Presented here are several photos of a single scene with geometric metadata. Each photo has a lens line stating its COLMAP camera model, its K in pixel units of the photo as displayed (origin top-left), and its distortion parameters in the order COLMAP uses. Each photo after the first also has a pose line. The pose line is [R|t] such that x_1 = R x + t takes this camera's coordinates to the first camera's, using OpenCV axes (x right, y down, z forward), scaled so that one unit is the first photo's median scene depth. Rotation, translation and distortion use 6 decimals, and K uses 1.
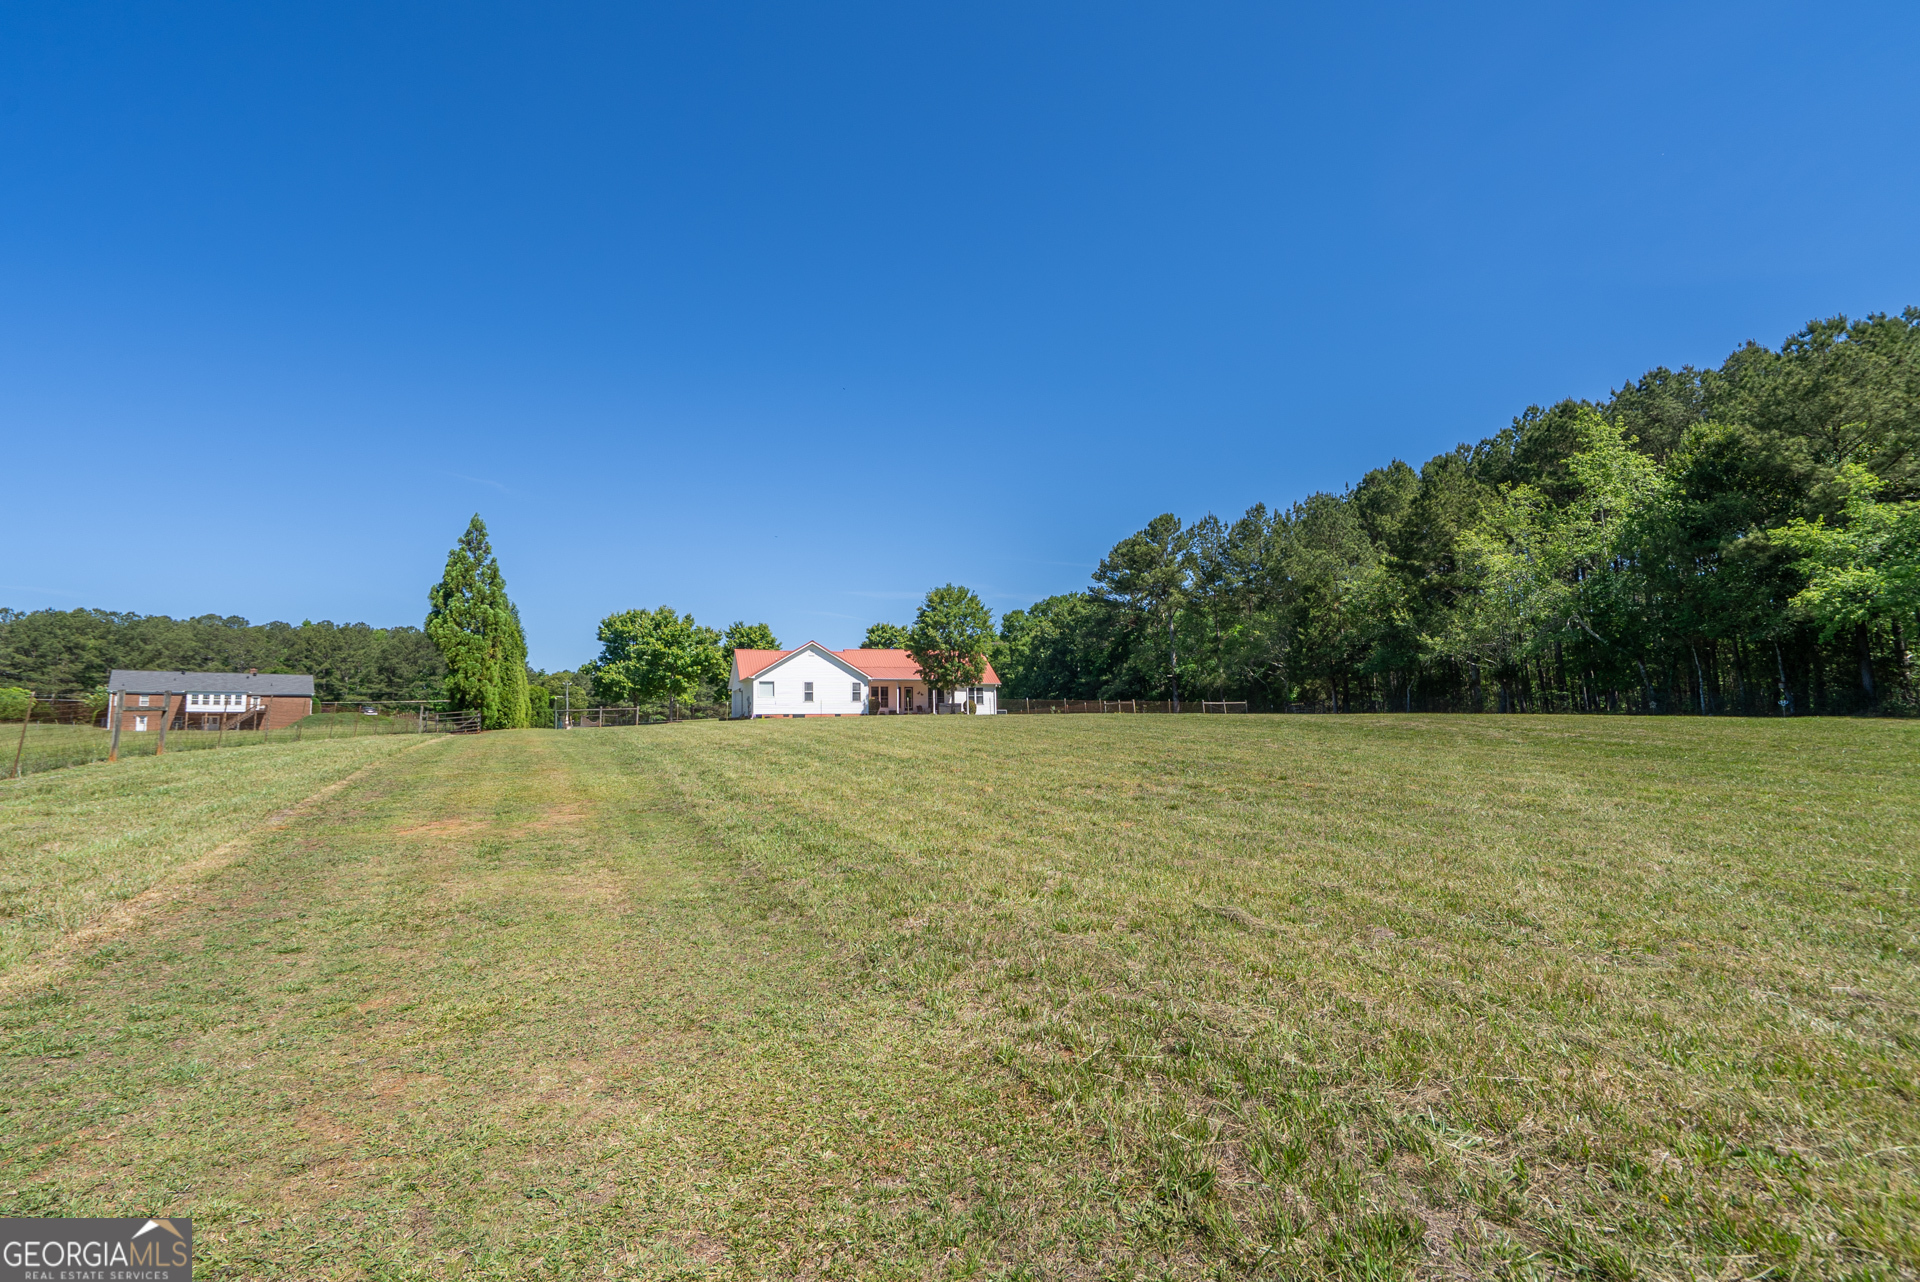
lens RADIAL K [[877.4, 0, 956.9], [0, 877.4, 631.5], [0, 0, 1]] dist [-0.007954, 0.001944]
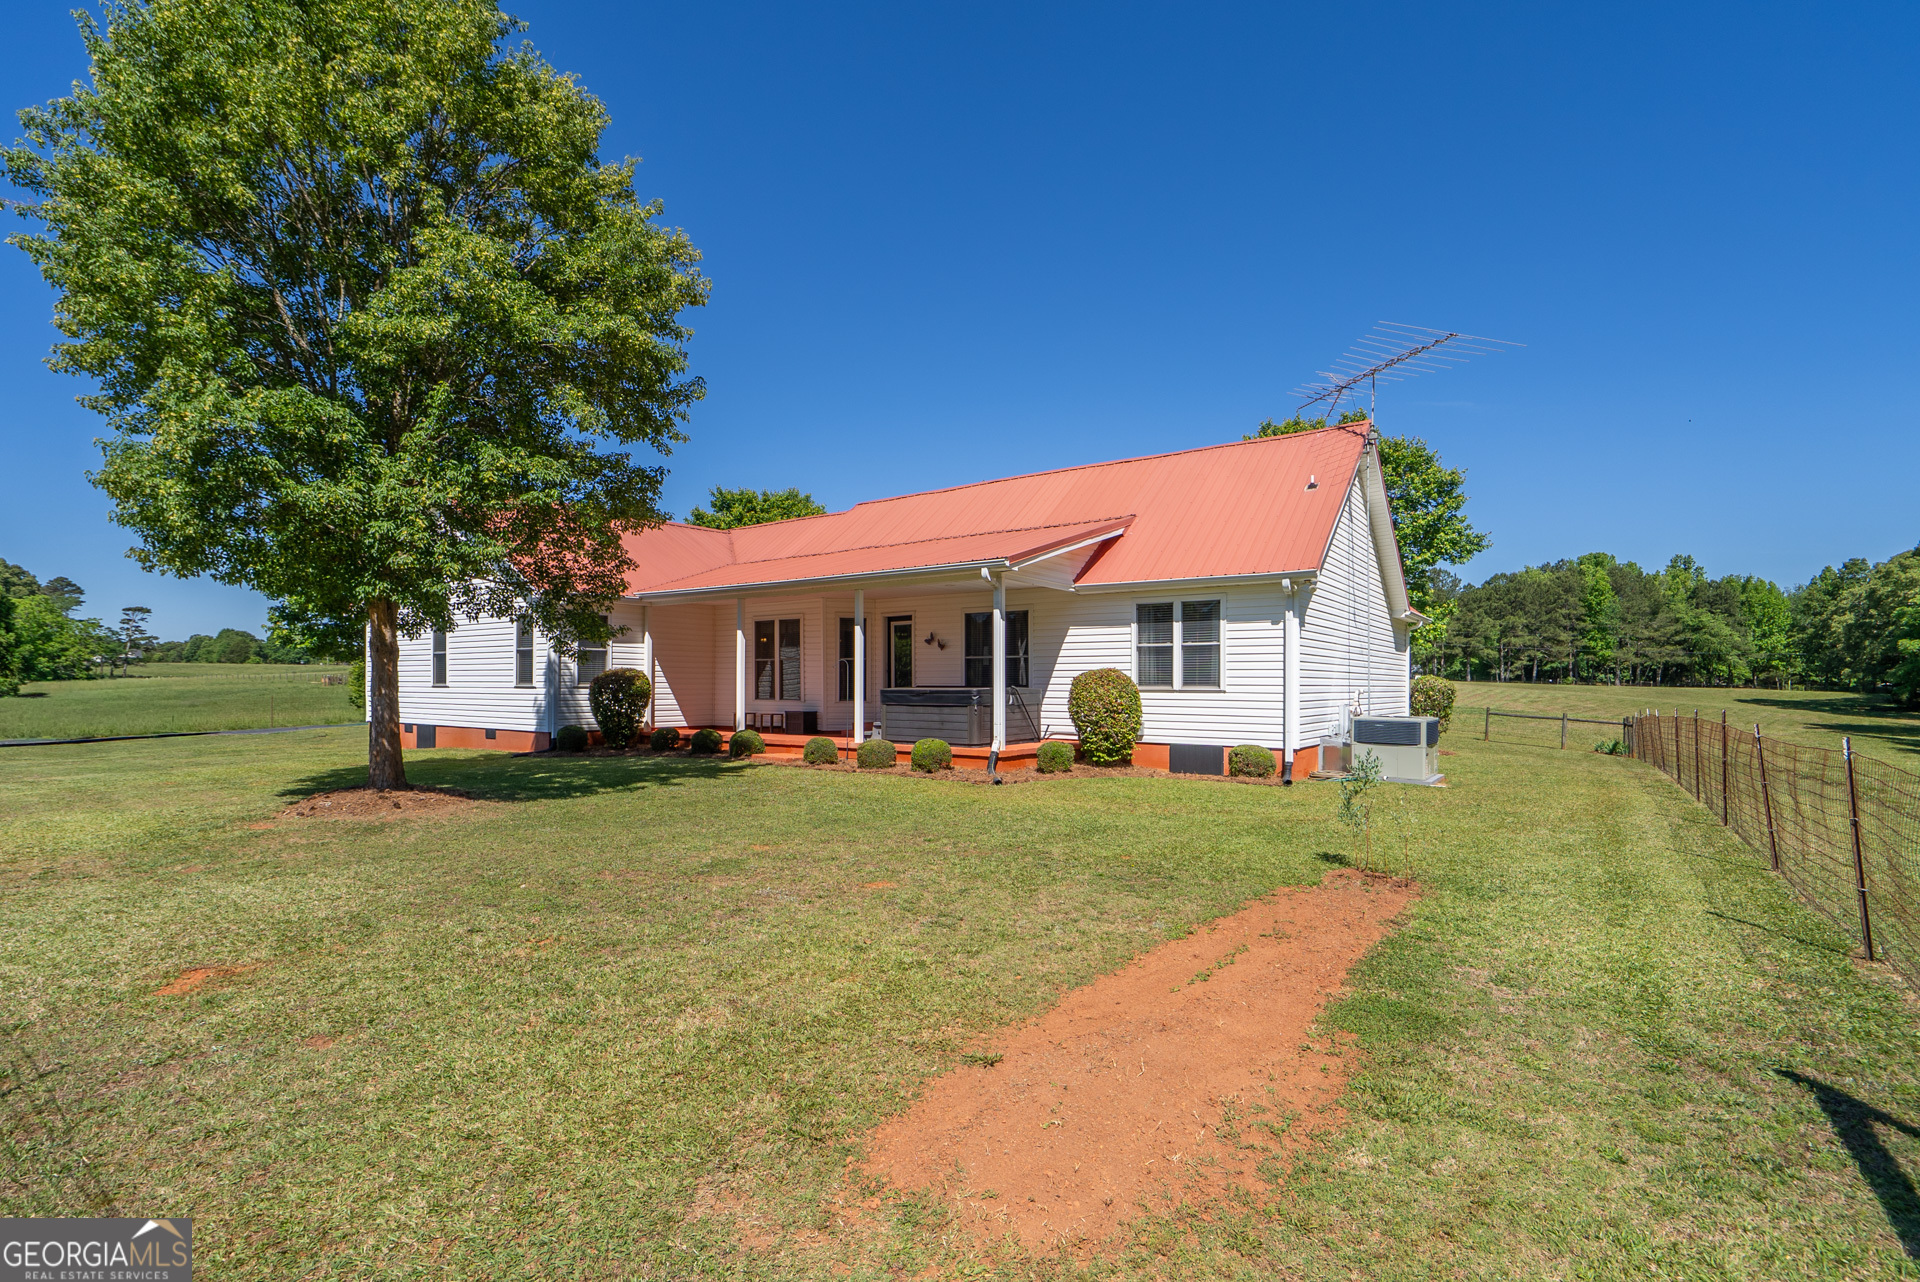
lens RADIAL K [[877.4, 0, 965.4], [0, 877.4, 670.5], [0, 0, 1]] dist [-0.007954, 0.001944]
pose [[0.539949, 0.010661, -0.841630, 0.156271], [0.091833, 0.993204, 0.071497, 0.059786], [0.836673, -0.115894, 0.535301, 0.847197]]
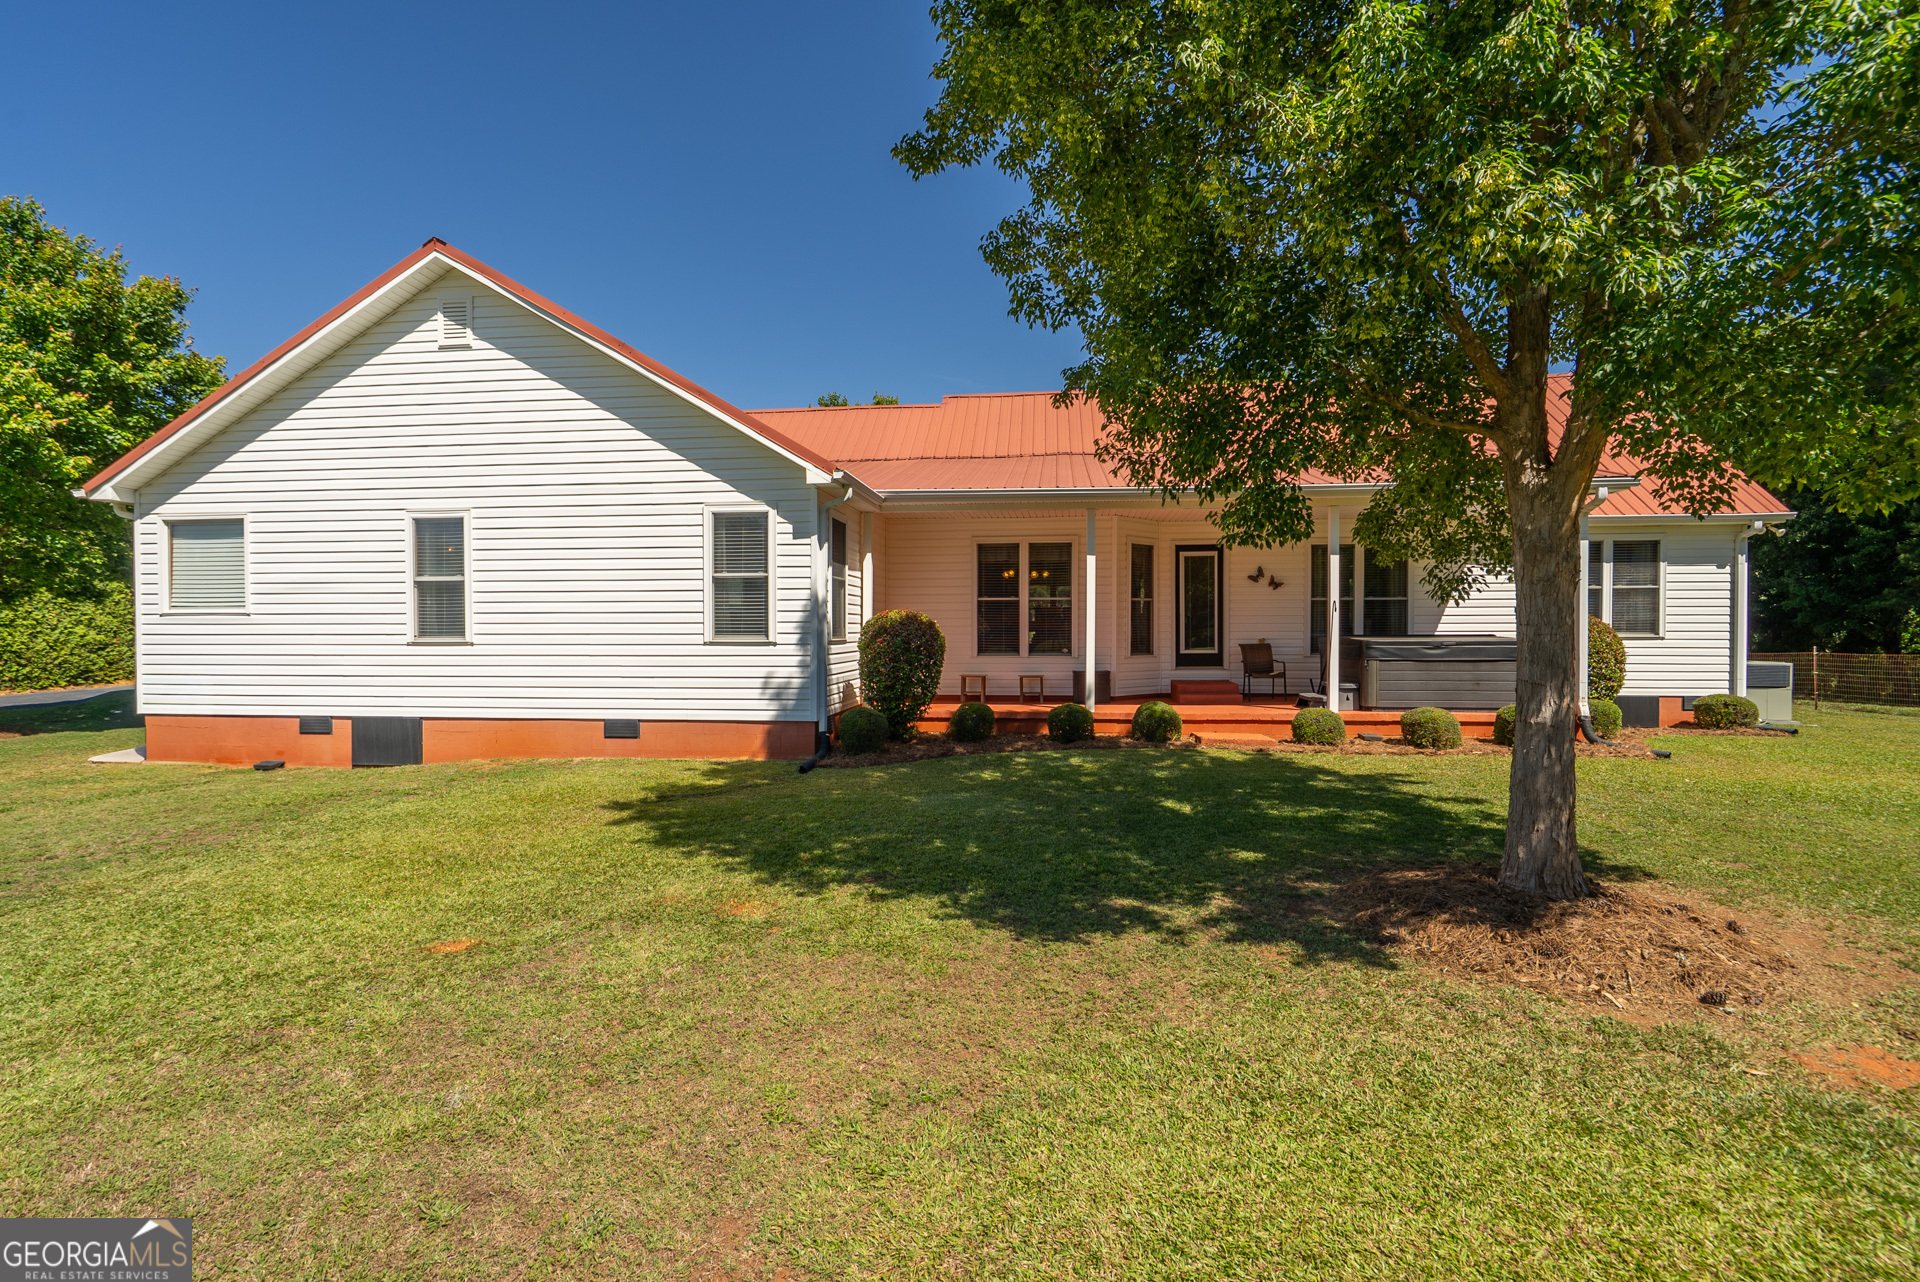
lens RADIAL K [[877.4, 0, 961.1], [0, 877.4, 631.6], [0, 0, 1]] dist [-0.007954, 0.001944]
pose [[0.881040, 0.021243, -0.472565, -0.010098], [0.043797, 0.991037, 0.126205, 0.053224], [0.471010, -0.131889, 0.872213, 0.775566]]
